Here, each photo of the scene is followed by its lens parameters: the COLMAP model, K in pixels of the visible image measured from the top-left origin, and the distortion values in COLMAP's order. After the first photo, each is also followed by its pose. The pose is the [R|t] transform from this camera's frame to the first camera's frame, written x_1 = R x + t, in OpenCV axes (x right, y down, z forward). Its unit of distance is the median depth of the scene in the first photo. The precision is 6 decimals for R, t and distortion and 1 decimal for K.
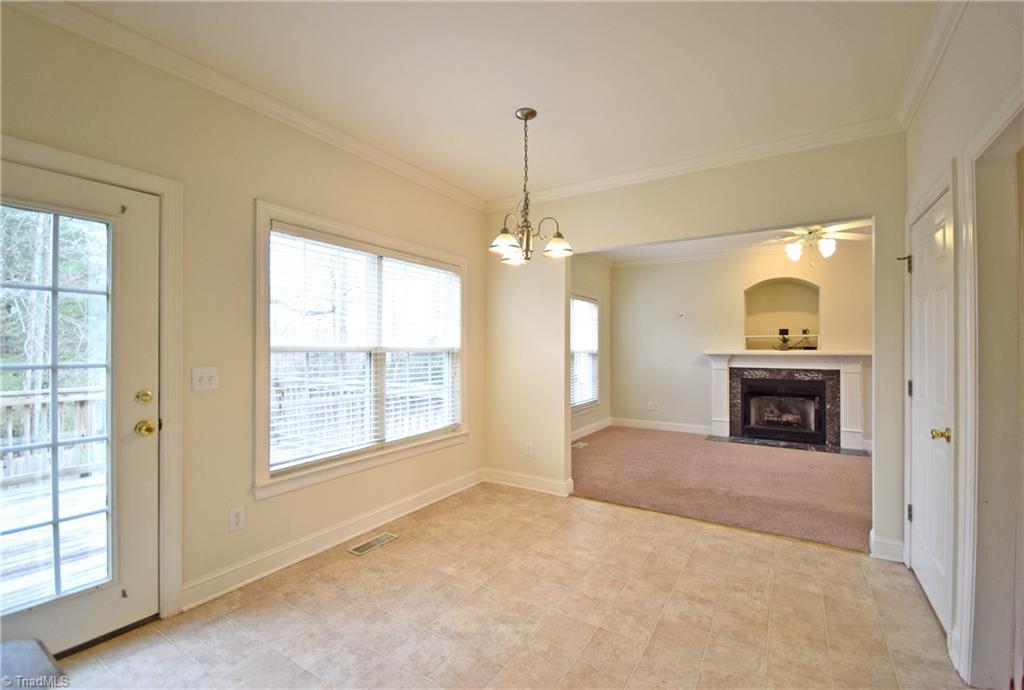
lens RADIAL K [[444.5, 0, 500.5], [0, 444.5, 347.5], [0, 0, 1]] dist [-0.009066, -0.000730]
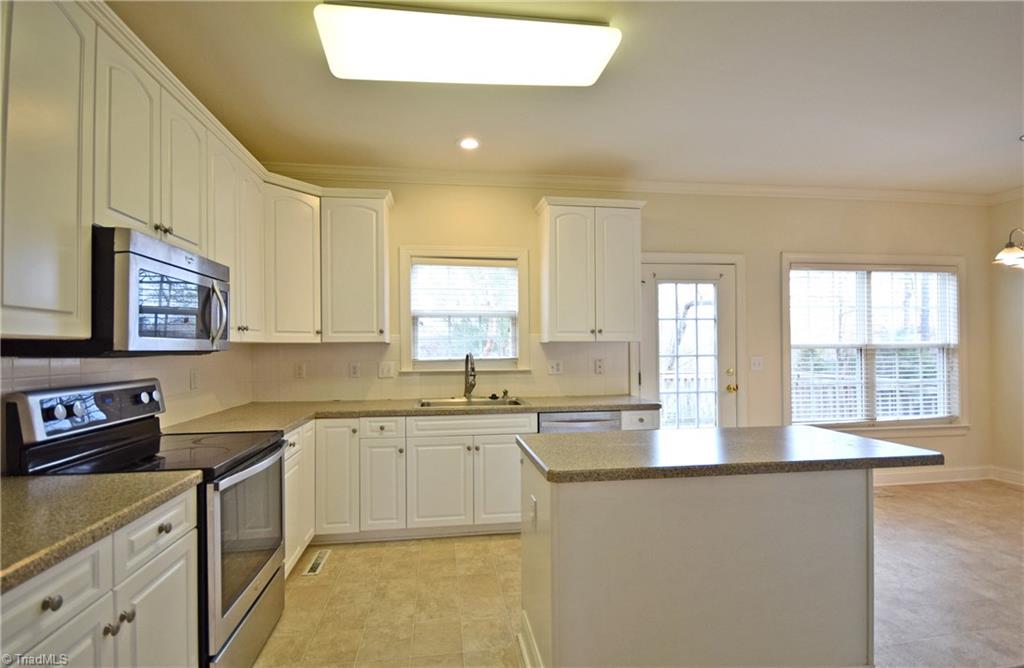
lens RADIAL K [[460.2, 0, 507.7], [0, 460.2, 341.5], [0, 0, 1]] dist [-0.007478, -0.001515]
pose [[0.652251, -0.012556, -0.757899, 0.039470], [0.009454, 0.999920, -0.008429, -0.006988], [0.757944, -0.001668, 0.652317, -0.612128]]
